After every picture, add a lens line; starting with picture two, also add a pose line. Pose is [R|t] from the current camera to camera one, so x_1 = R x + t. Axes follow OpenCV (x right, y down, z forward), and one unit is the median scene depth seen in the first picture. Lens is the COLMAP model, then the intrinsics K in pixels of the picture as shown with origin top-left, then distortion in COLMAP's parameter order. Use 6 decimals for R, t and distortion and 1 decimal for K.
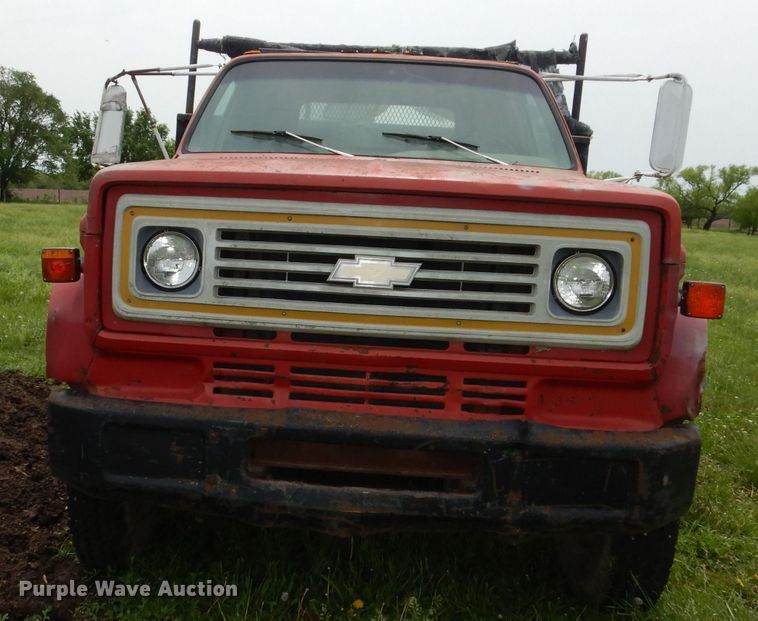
lens RADIAL K [[946.3, 0, 377.8], [0, 946.3, 316.9], [0, 0, 1]] dist [-0.008021, 0.000000]
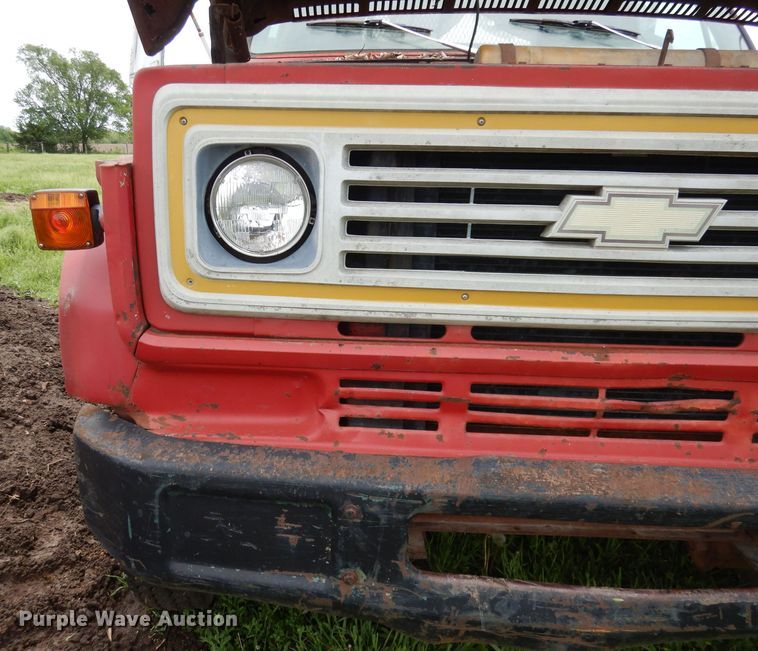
lens RADIAL K [[658.0, 0, 375.6], [0, 658.0, 327.6], [0, 0, 1]] dist [0.013364, 0.000493]
pose [[0.999290, -0.033956, 0.016327, -0.158424], [0.031196, 0.988667, 0.146848, -0.044392], [-0.021128, -0.146235, 0.989024, 0.601567]]
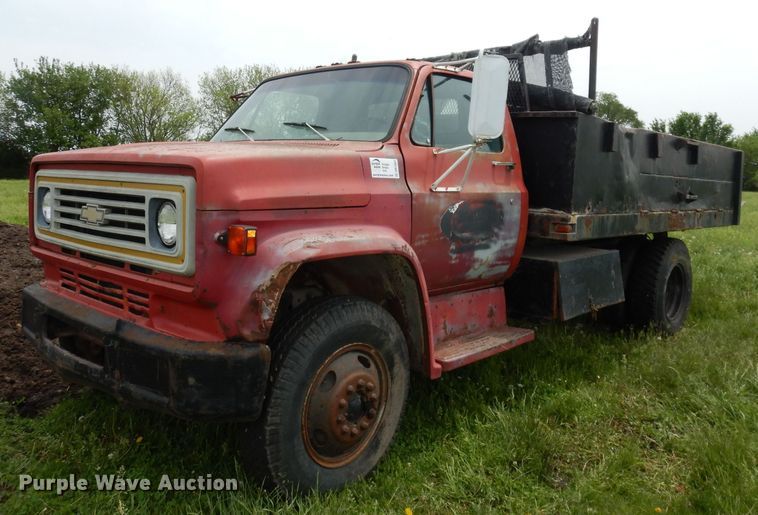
lens RADIAL K [[698.9, 0, 381.3], [0, 698.9, 250.4], [0, 0, 1]] dist [0.006179, 0.000000]
pose [[0.758498, 0.046452, -0.650018, 1.071150], [-0.067676, 0.997678, -0.007674, -0.011332], [0.648152, 0.049812, 0.759880, 0.432640]]
